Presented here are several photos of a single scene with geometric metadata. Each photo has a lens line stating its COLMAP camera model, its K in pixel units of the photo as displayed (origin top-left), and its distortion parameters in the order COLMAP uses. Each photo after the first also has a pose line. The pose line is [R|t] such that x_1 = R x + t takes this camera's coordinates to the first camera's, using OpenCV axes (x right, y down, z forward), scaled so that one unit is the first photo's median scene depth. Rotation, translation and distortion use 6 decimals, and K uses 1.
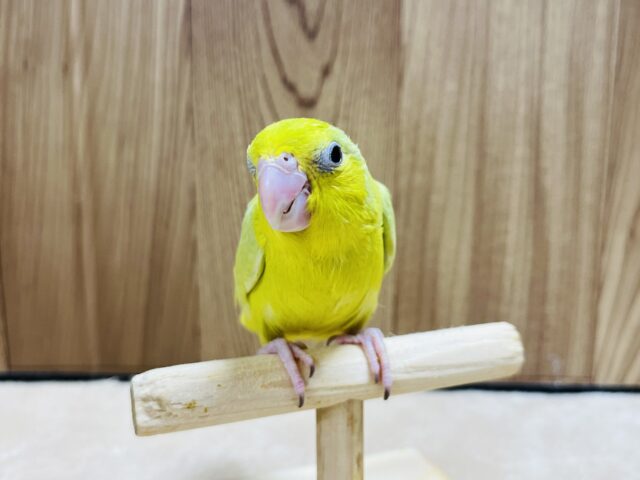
lens RADIAL K [[632.1, 0, 344.7], [0, 632.1, 240.9], [0, 0, 1]] dist [0.005196, 0.010642]
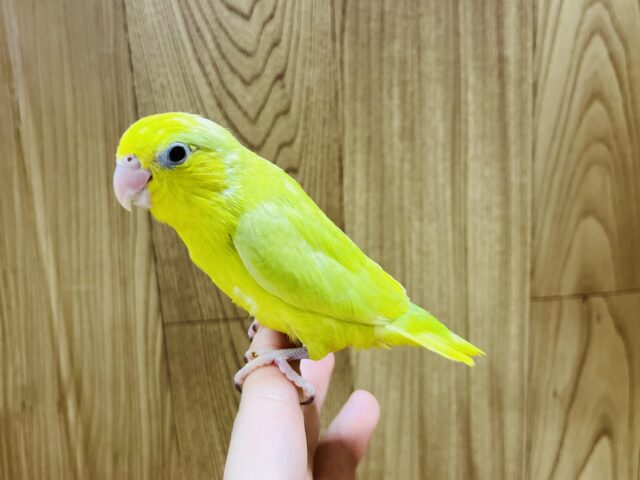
lens RADIAL K [[632.1, 0, 344.7], [0, 632.1, 240.9], [0, 0, 1]] dist [0.005196, 0.010642]
pose [[0.994709, -0.077624, 0.067295, 0.017163], [0.071303, 0.993229, 0.091721, -0.640243], [-0.073959, -0.086437, 0.993508, -0.150687]]
